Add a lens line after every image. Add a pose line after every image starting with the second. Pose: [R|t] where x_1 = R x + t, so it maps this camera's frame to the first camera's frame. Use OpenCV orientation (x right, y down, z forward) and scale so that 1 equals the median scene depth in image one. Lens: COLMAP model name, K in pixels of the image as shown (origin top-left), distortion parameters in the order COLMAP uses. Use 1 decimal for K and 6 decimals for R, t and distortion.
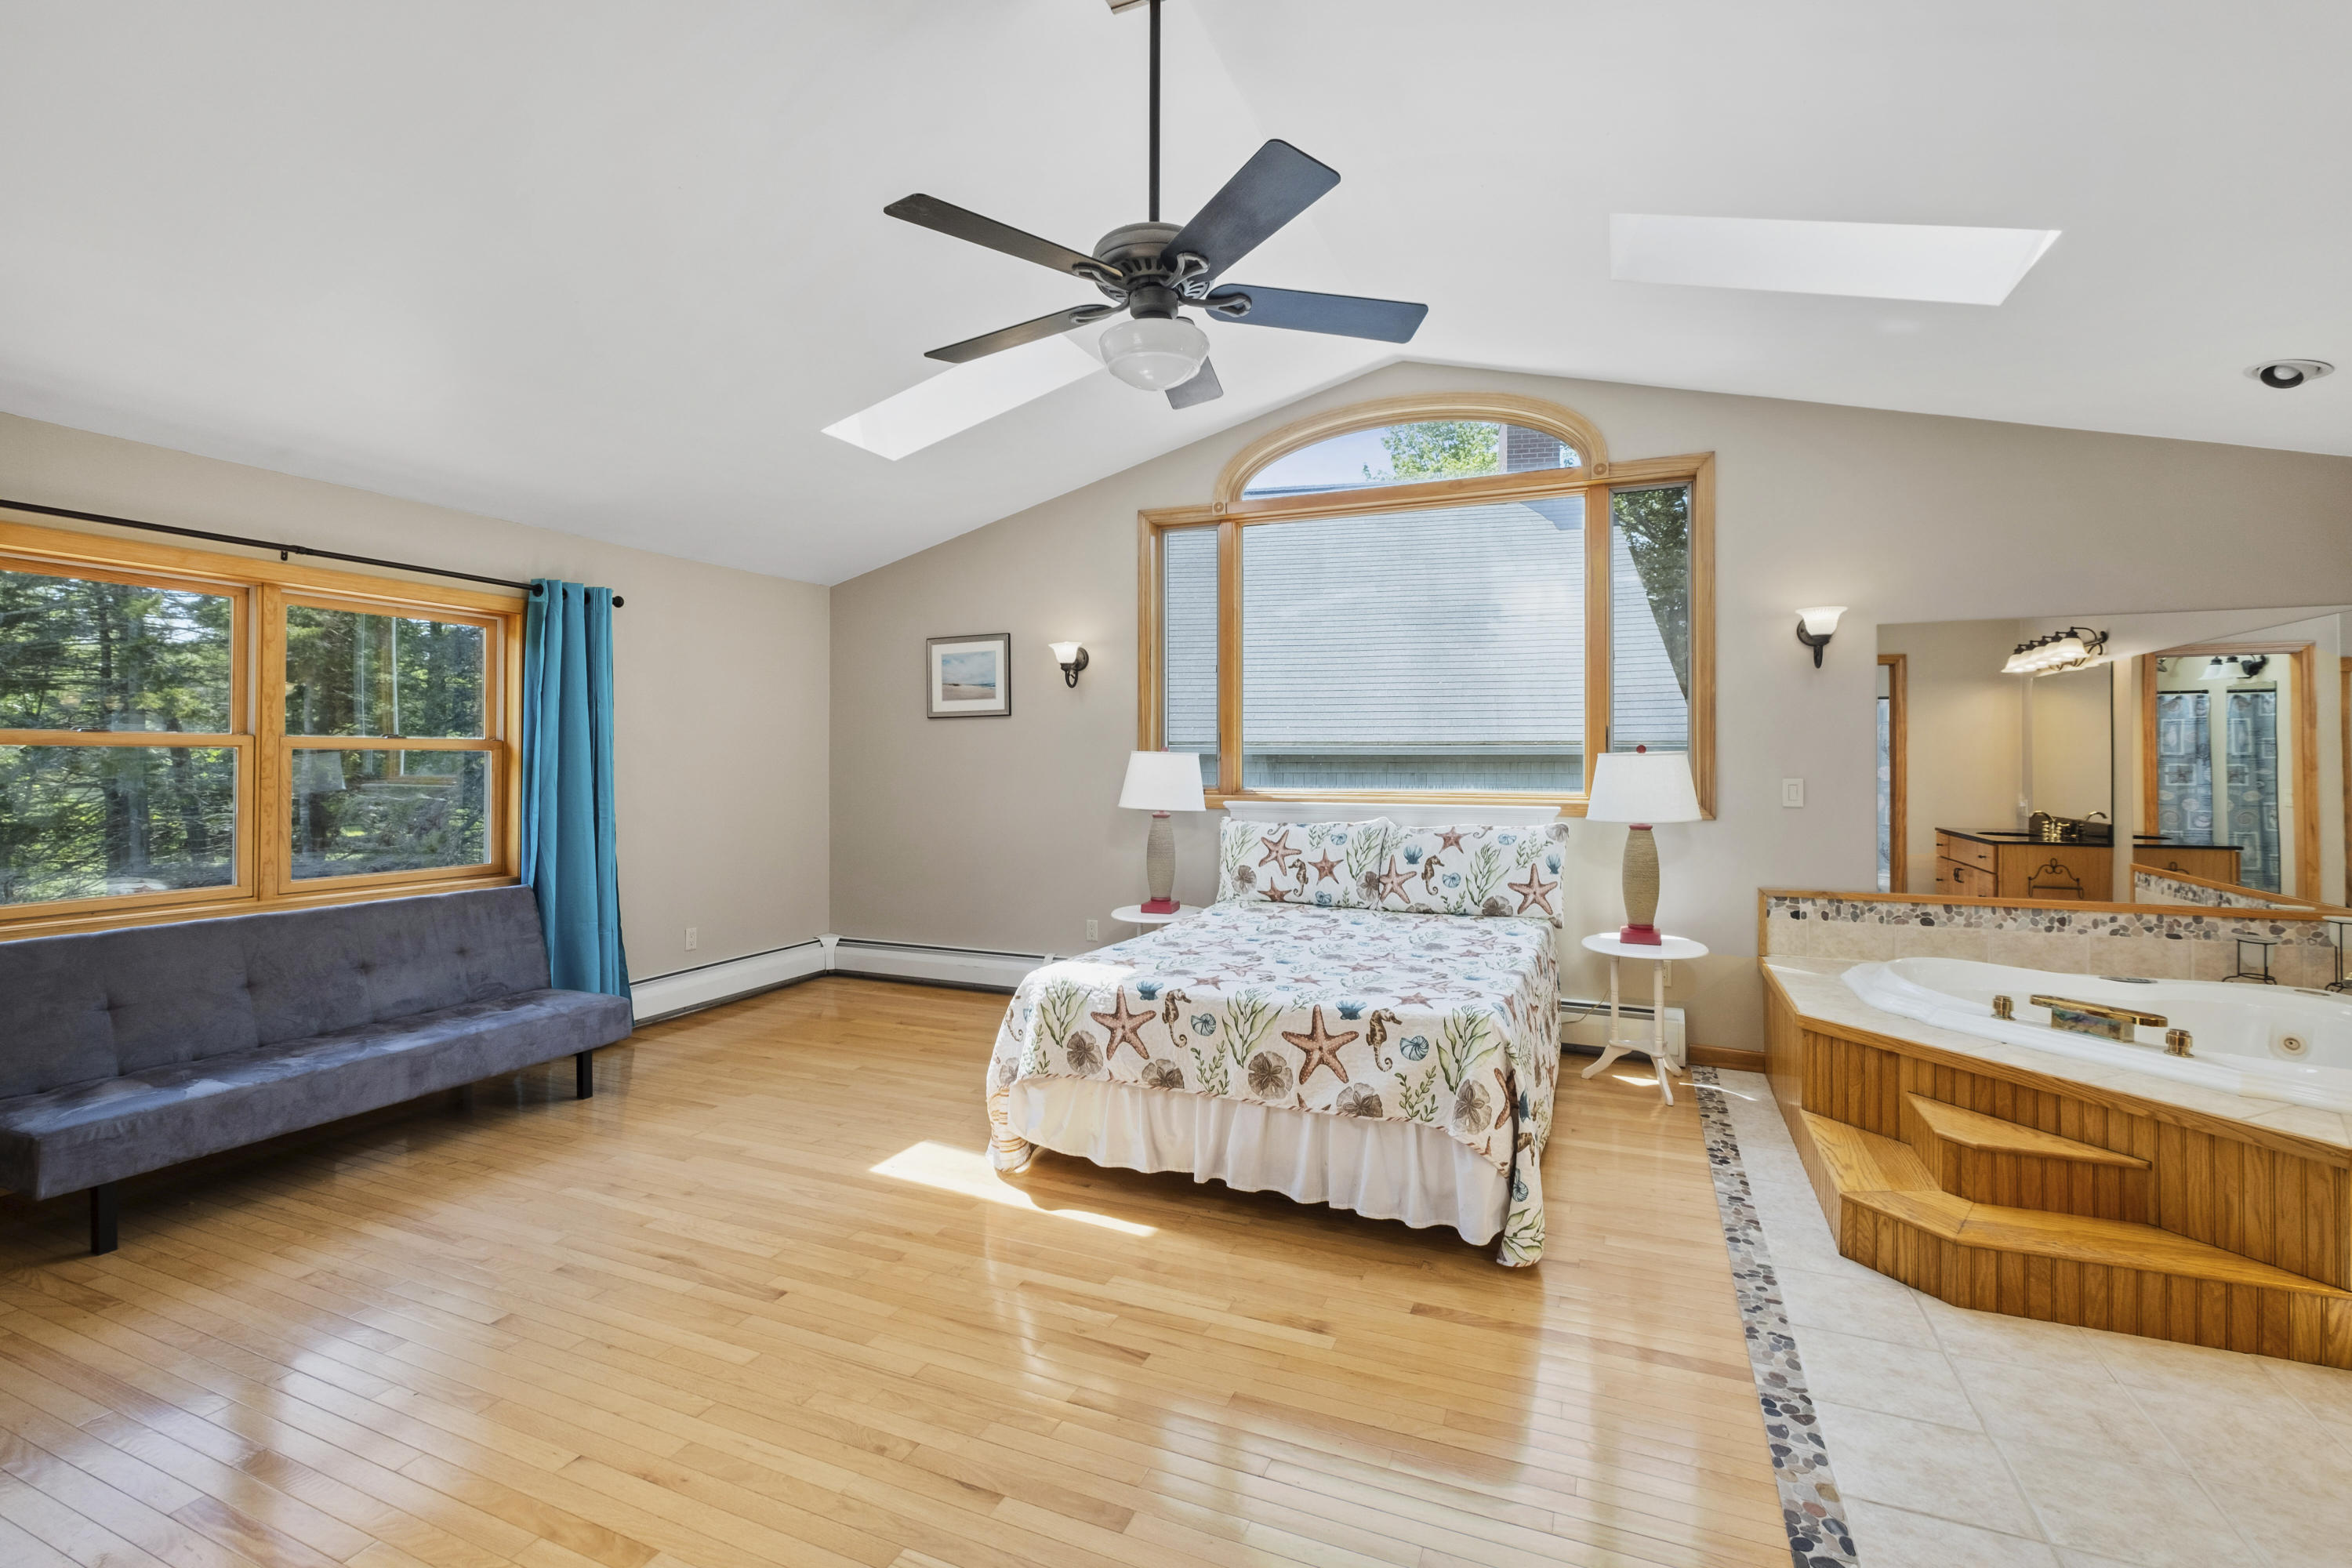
lens RADIAL K [[1038.0, 0, 1197.5], [0, 1038.0, 755.2], [0, 0, 1]] dist [0.001923, -0.000026]
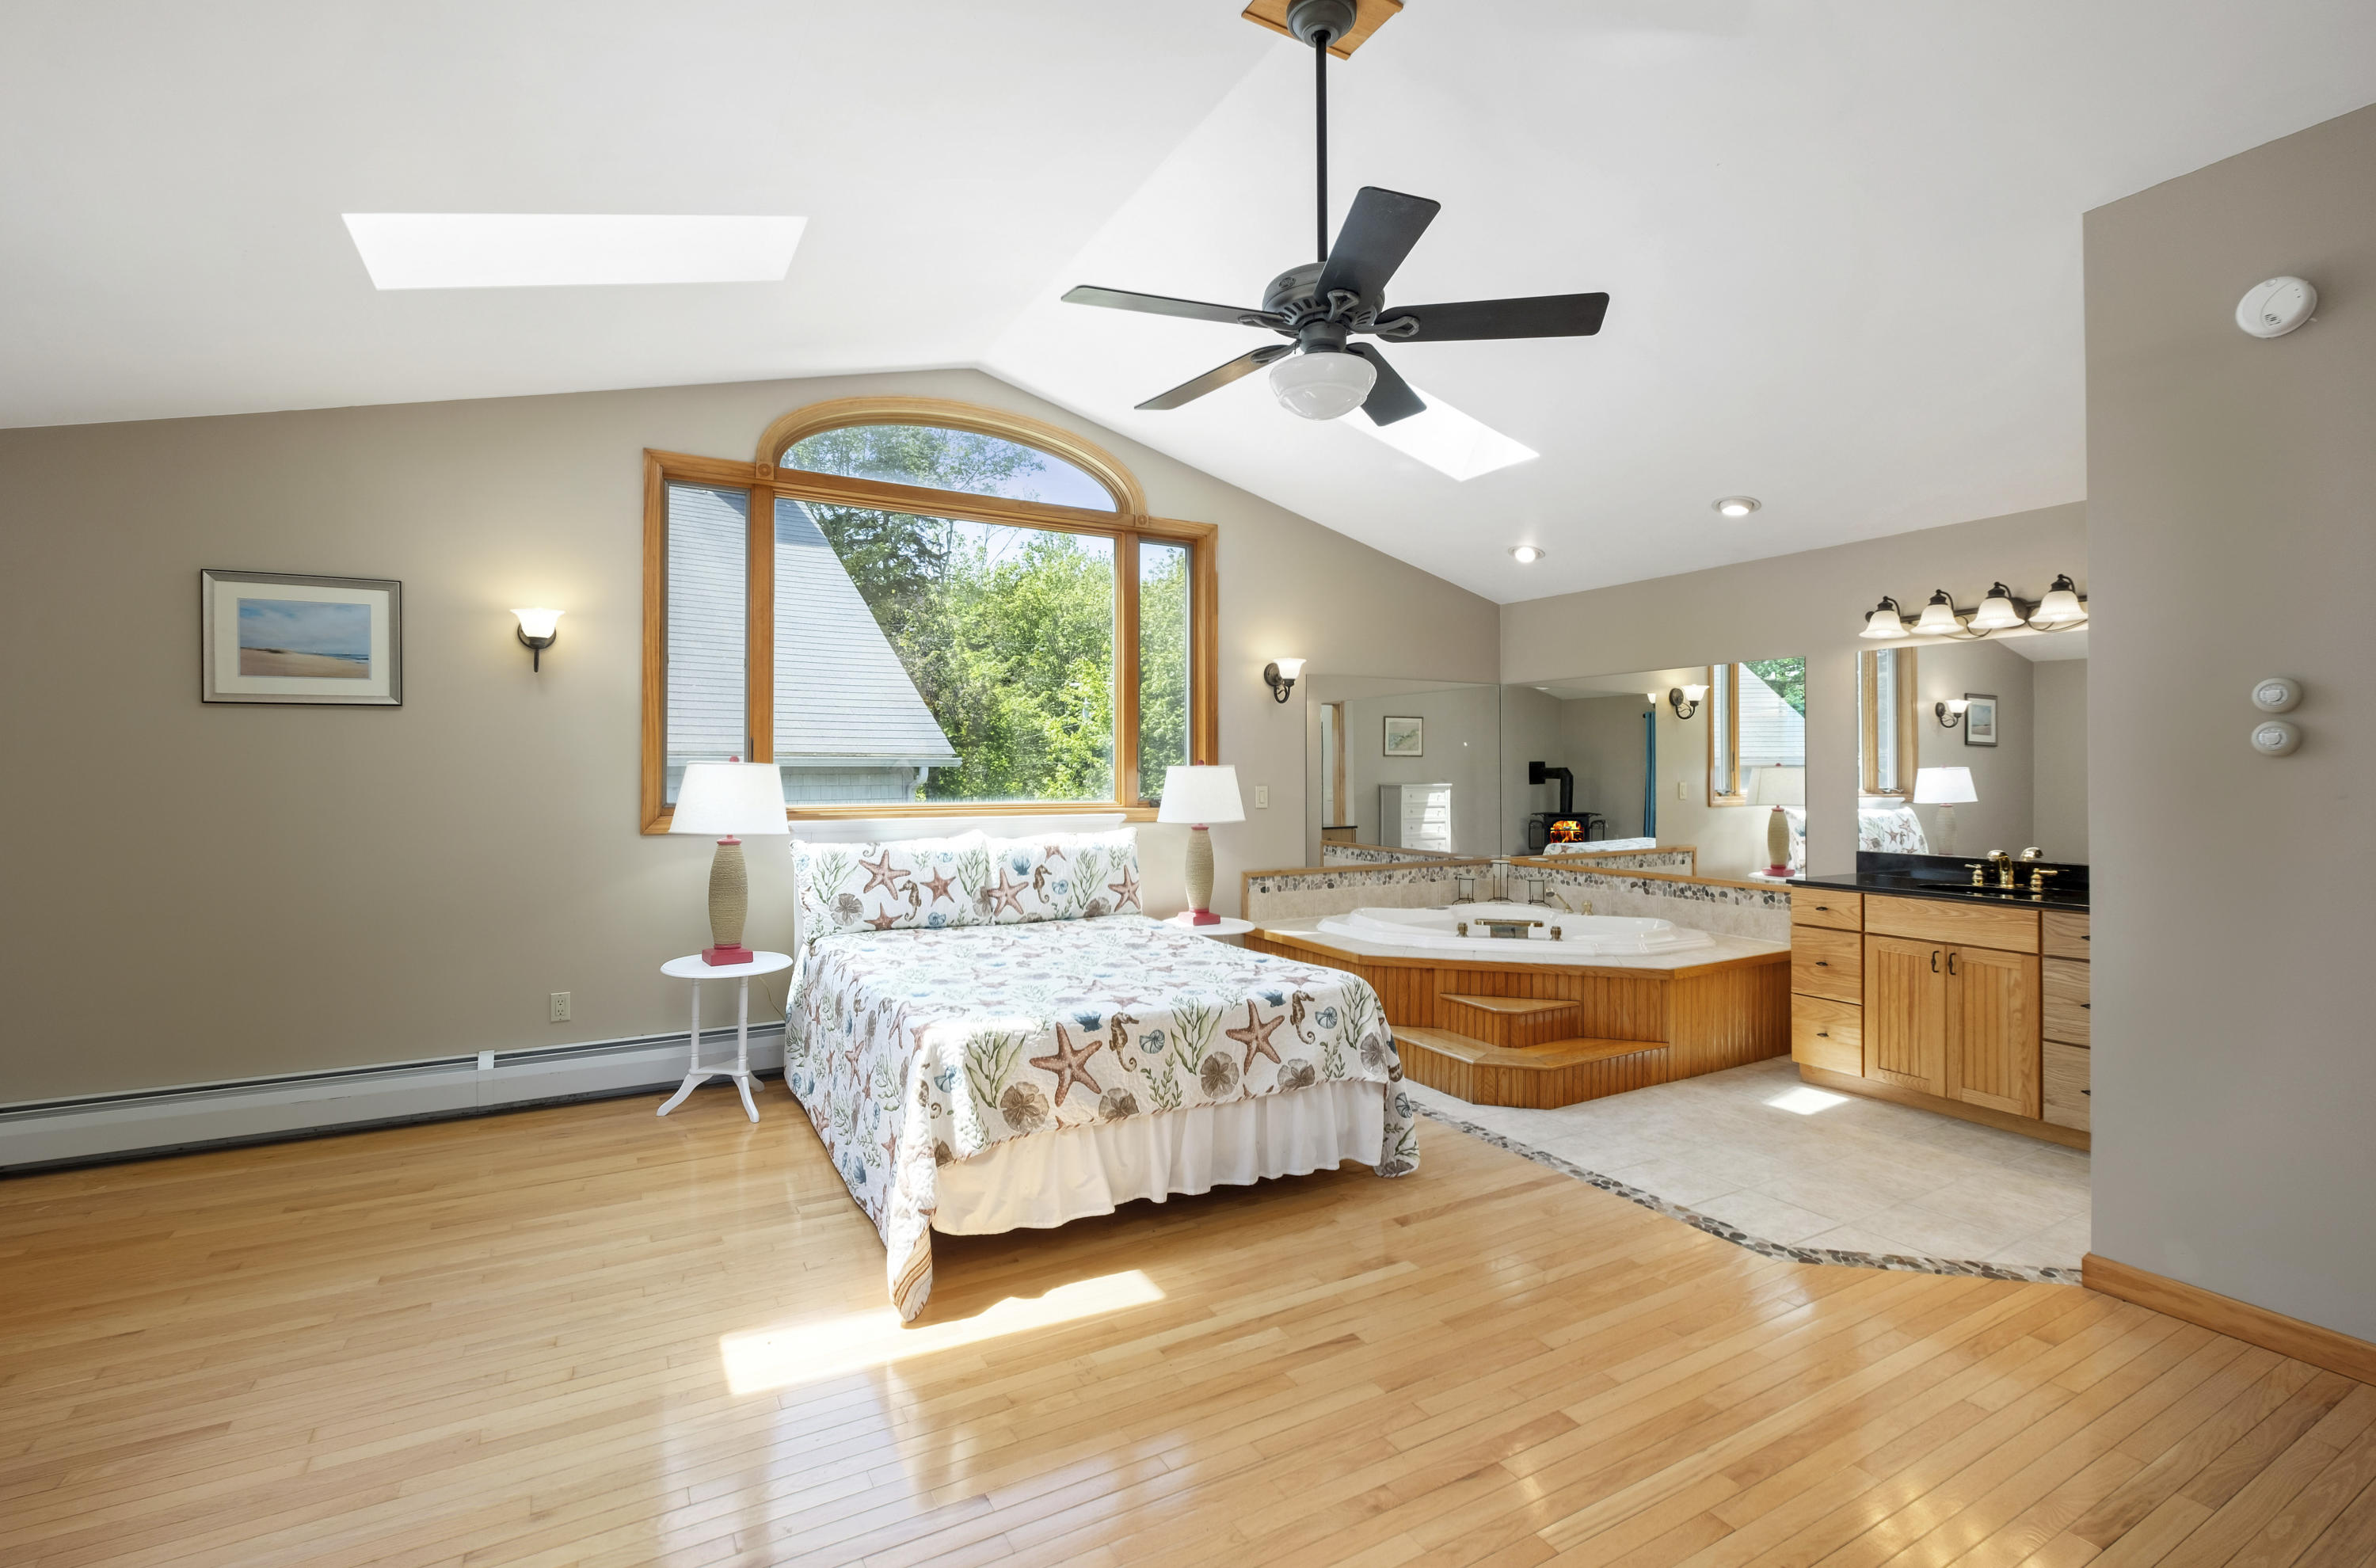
lens RADIAL K [[1056.5, 0, 1190.1], [0, 1056.5, 767.1], [0, 0, 1]] dist [0.002852, 0.000191]
pose [[0.615212, 0.002448, 0.788358, -0.756314], [-0.002784, 0.999996, -0.000933, 0.000047], [-0.788357, -0.001621, 0.615216, 0.354934]]
